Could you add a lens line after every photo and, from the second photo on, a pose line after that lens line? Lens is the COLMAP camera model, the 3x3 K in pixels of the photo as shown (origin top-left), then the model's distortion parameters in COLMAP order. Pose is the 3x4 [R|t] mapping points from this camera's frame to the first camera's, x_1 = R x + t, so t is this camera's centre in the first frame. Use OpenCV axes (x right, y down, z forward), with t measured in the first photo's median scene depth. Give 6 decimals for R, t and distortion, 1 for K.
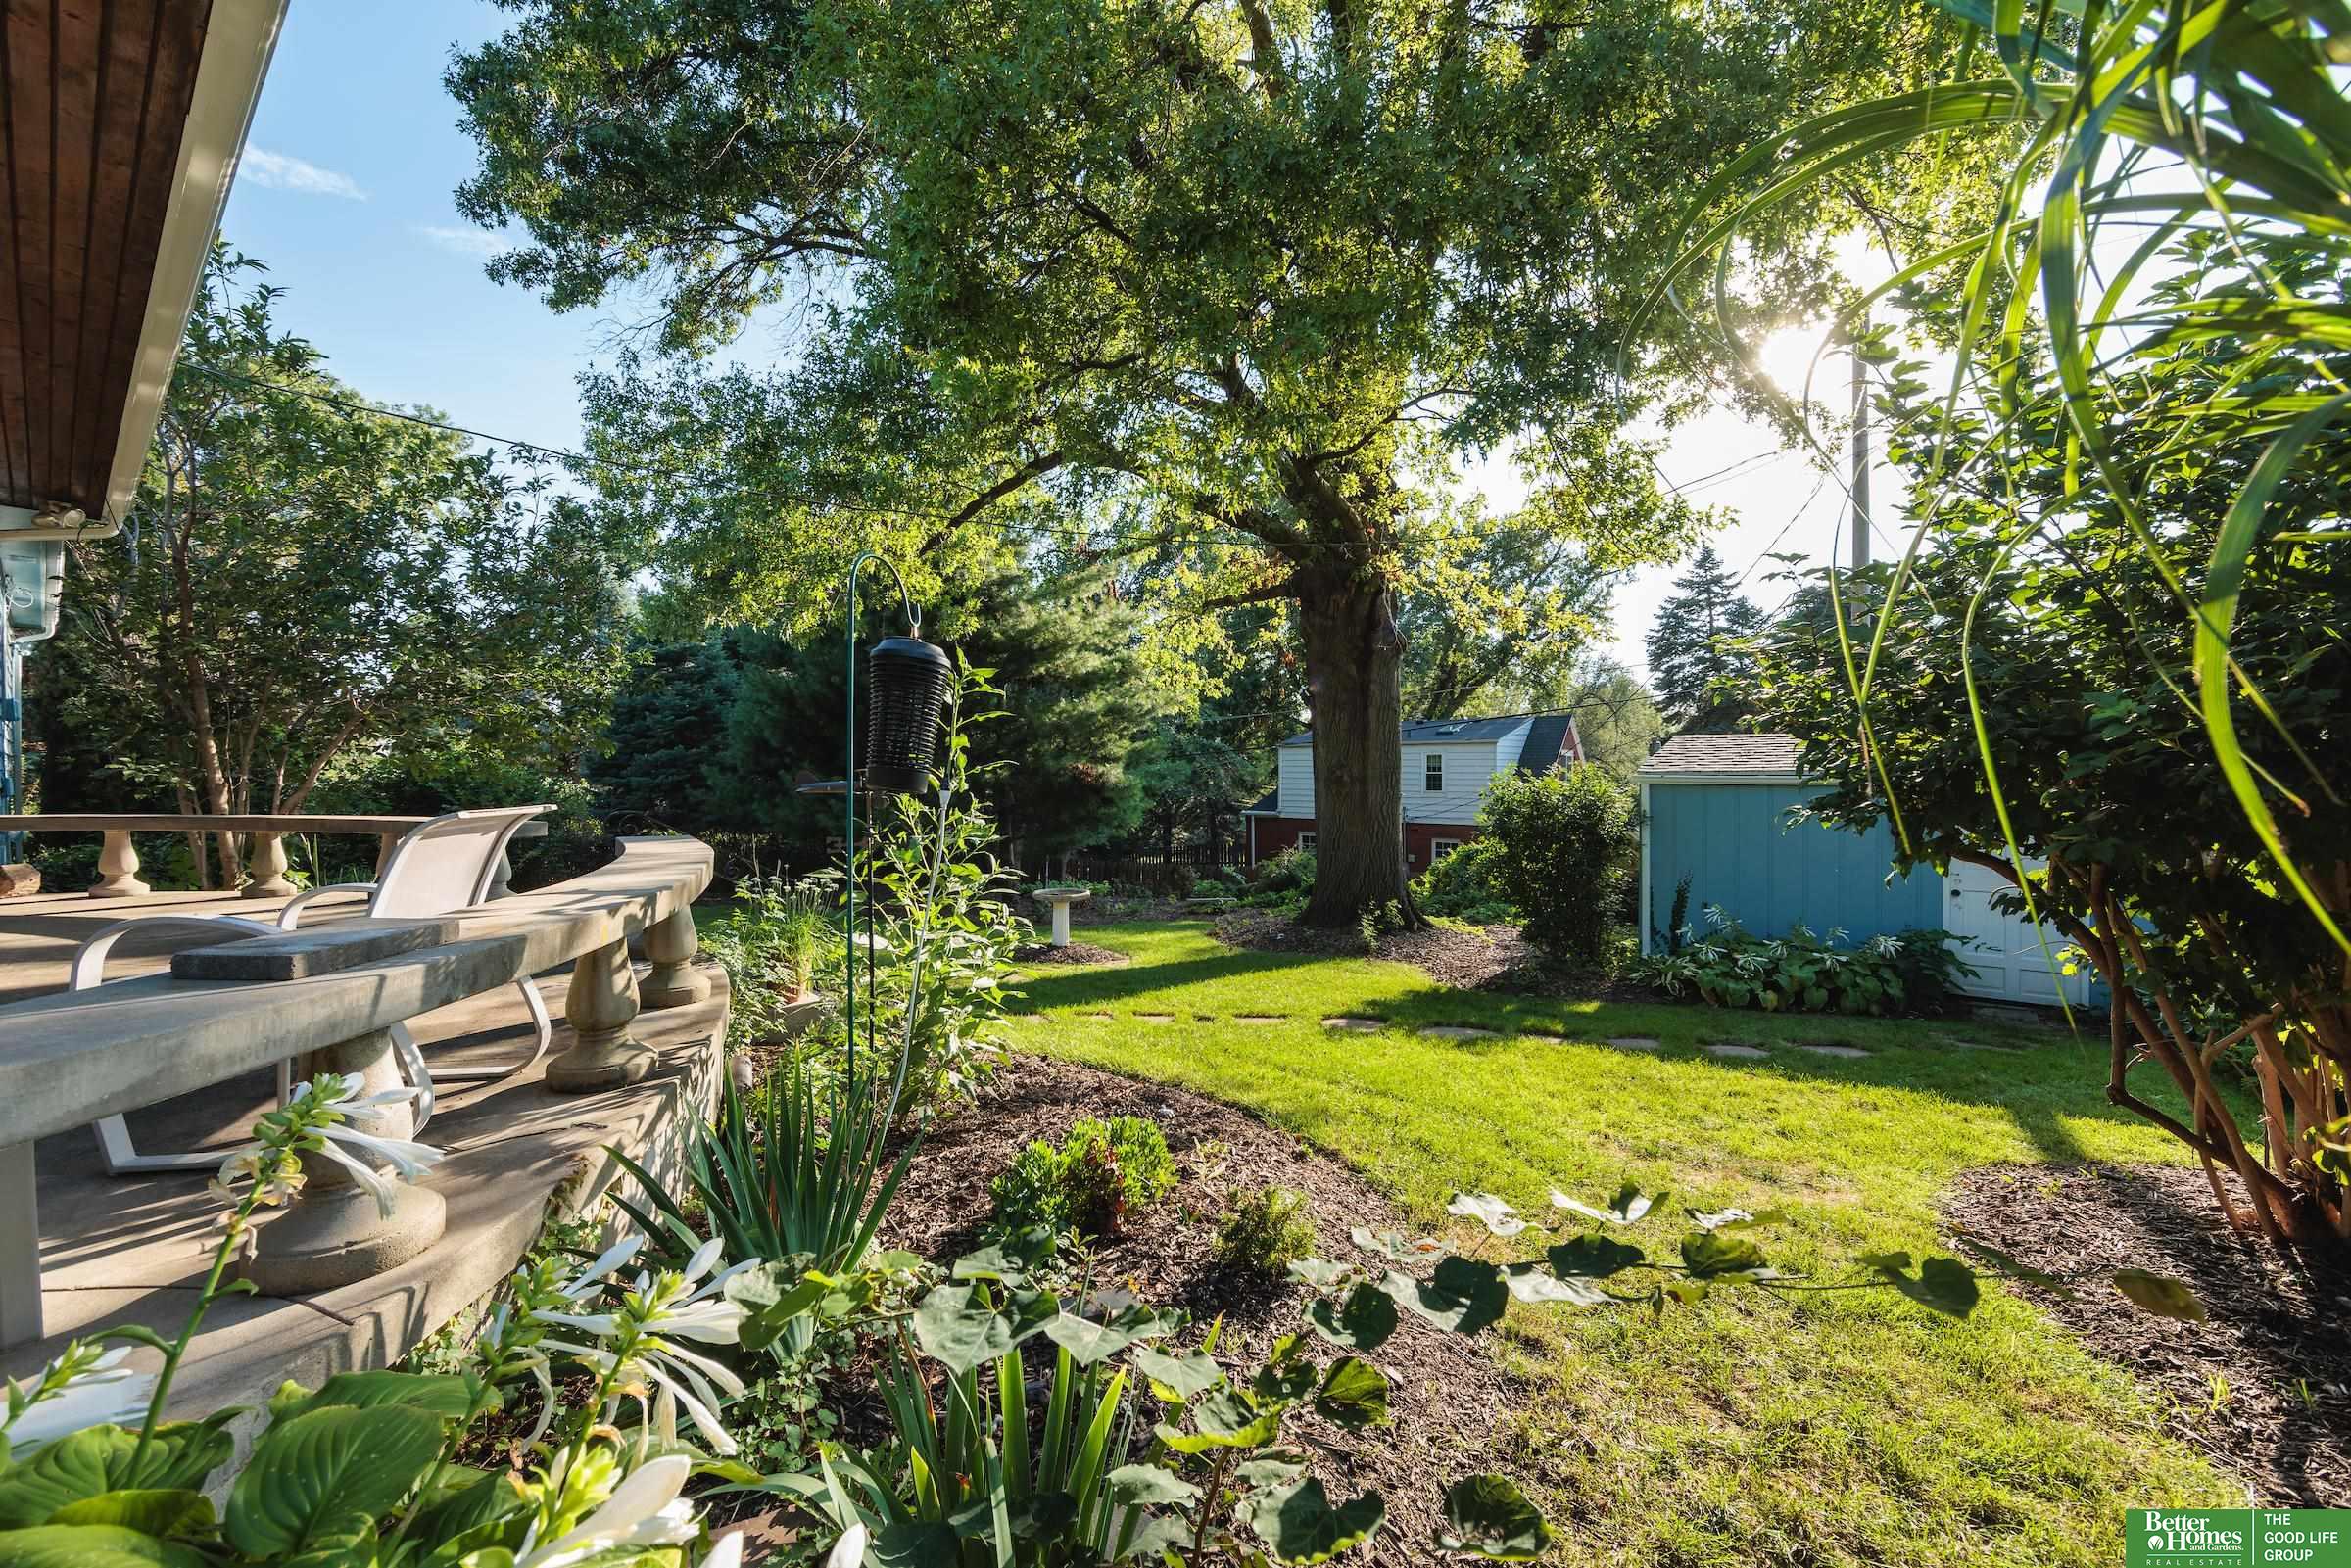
lens RADIAL K [[909.8, 0, 1175.5], [0, 909.8, 784.0], [0, 0, 1]] dist [0.002296, -0.002382]
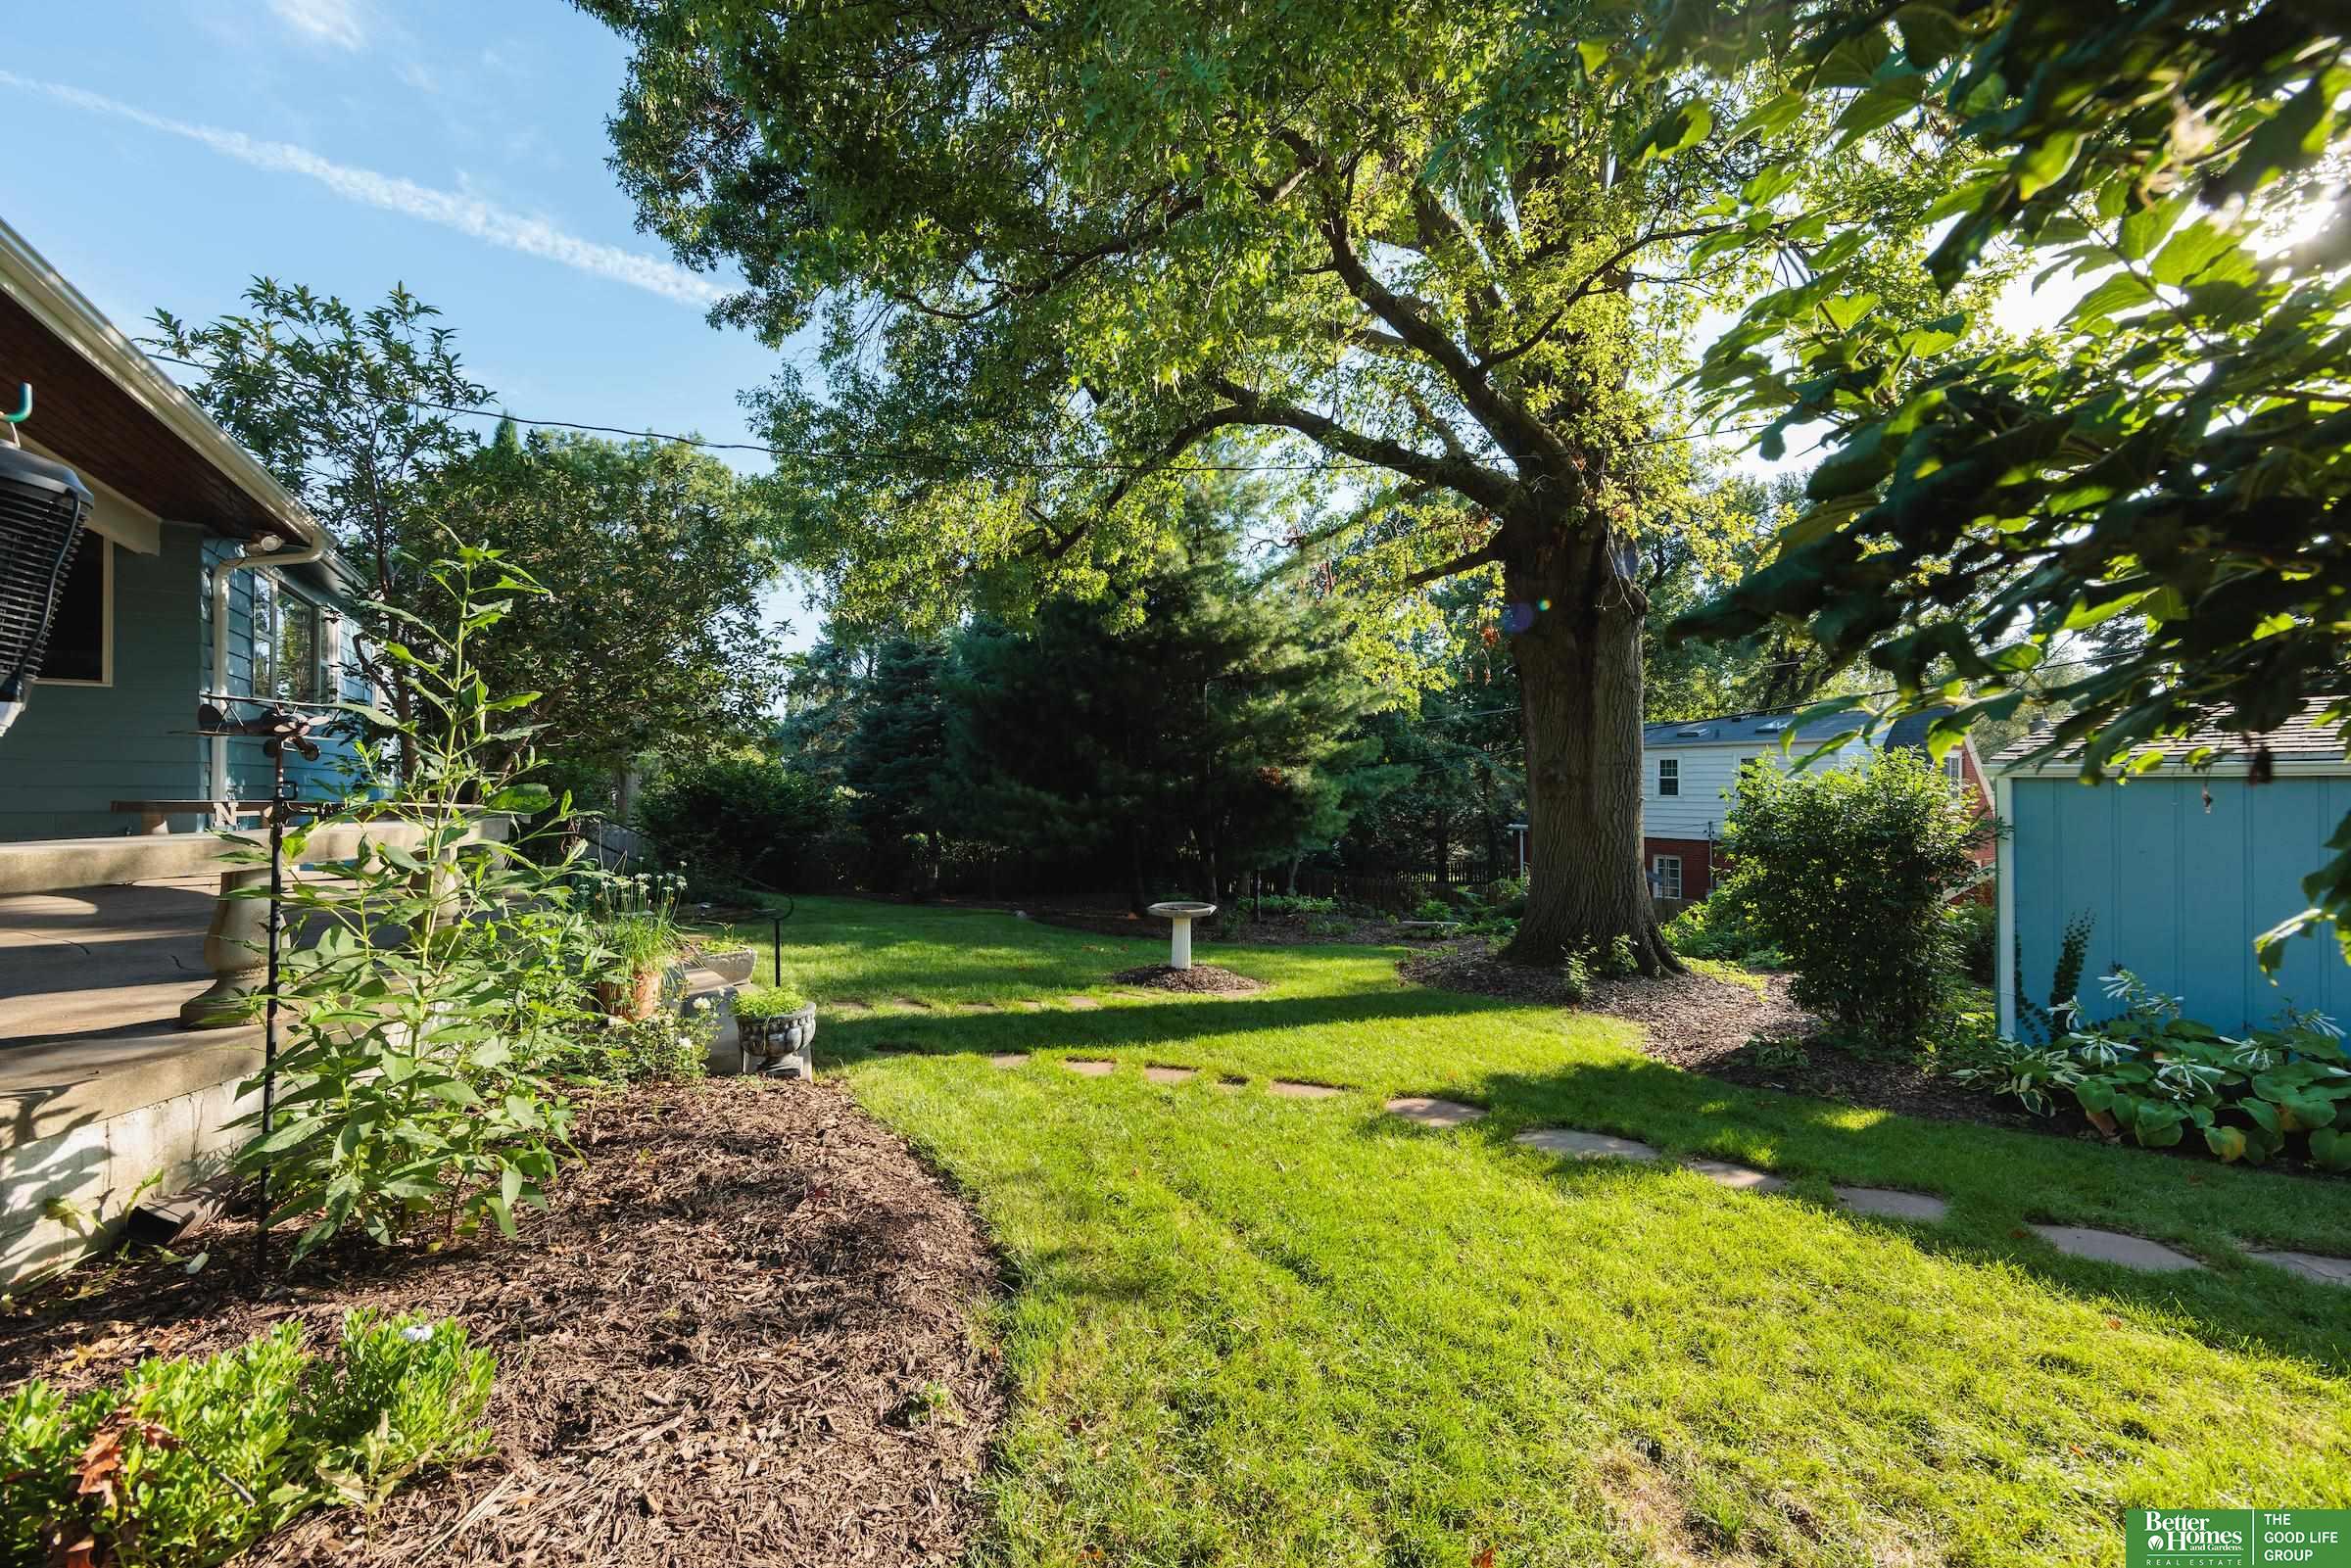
lens RADIAL K [[909.8, 0, 1175.5], [0, 909.8, 784.0], [0, 0, 1]] dist [0.002296, -0.002382]
pose [[0.947851, -0.001663, -0.318709, 0.141562], [-0.003547, 0.999869, -0.015766, 0.015119], [0.318694, 0.016074, 0.947721, 0.165554]]
